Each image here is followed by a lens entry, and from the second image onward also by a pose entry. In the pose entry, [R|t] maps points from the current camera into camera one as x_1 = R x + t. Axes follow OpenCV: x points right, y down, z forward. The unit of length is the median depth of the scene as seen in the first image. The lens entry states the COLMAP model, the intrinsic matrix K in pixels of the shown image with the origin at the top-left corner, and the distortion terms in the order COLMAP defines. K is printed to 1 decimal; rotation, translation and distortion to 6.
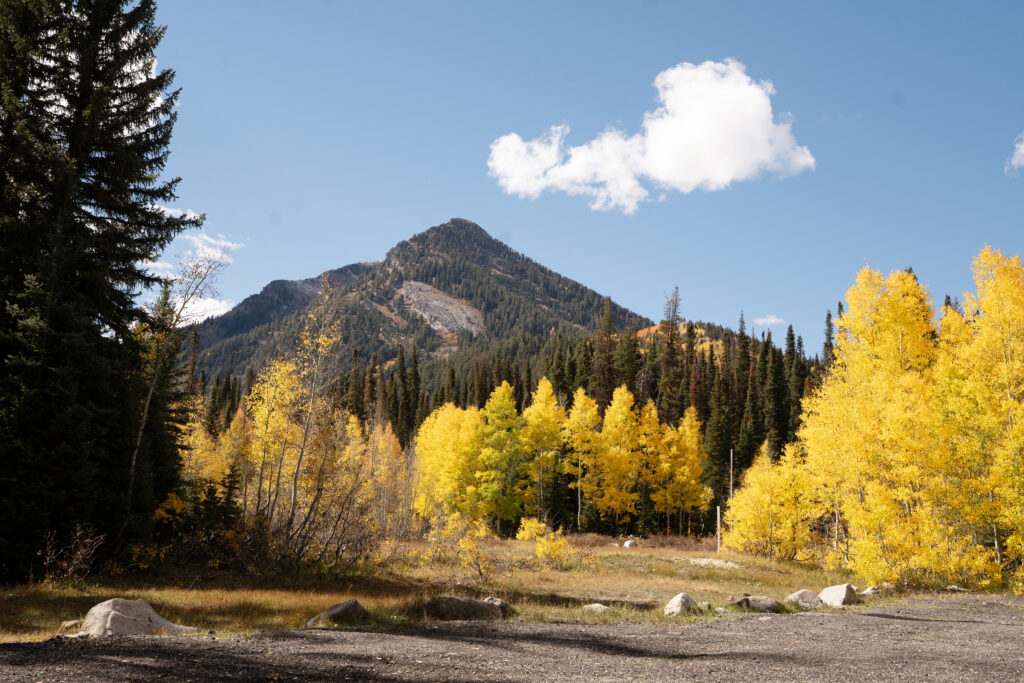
lens RADIAL K [[1374.6, 0, 510.7], [0, 1374.6, 341.9], [0, 0, 1]] dist [0.028719, 0.000000]
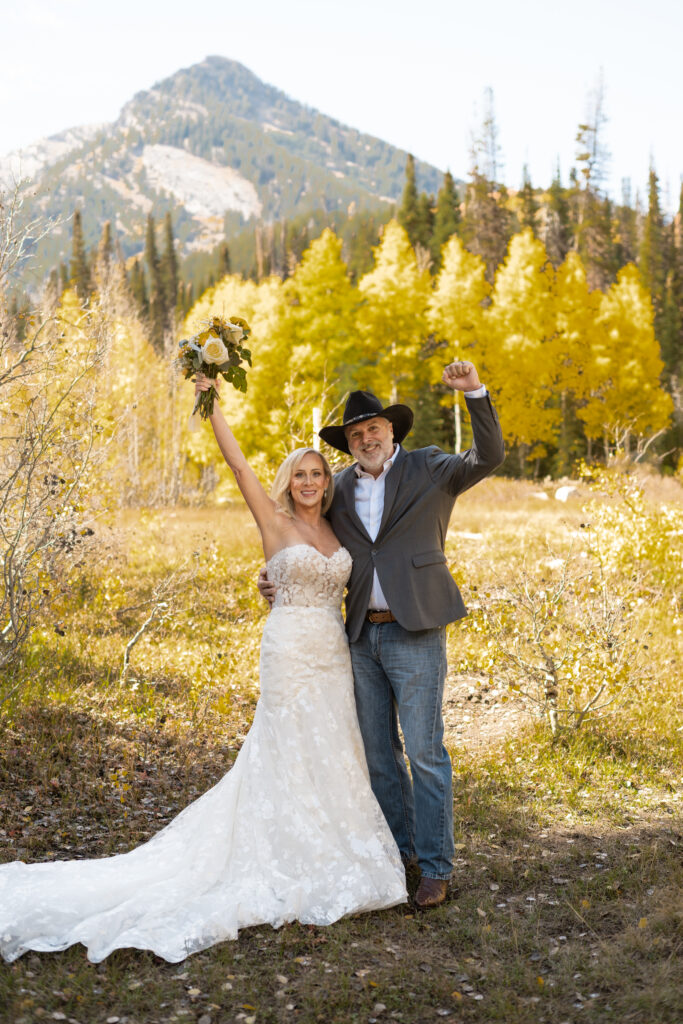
lens RADIAL K [[1374.6, 0, 341.0], [0, 1374.6, 511.0], [0, 0, 1]] dist [0.028719, 0.000000]
pose [[0.997598, -0.045292, 0.052402, -0.034141], [0.036113, 0.985720, 0.164472, 0.049641], [-0.059103, -0.162185, 0.984989, 0.391012]]
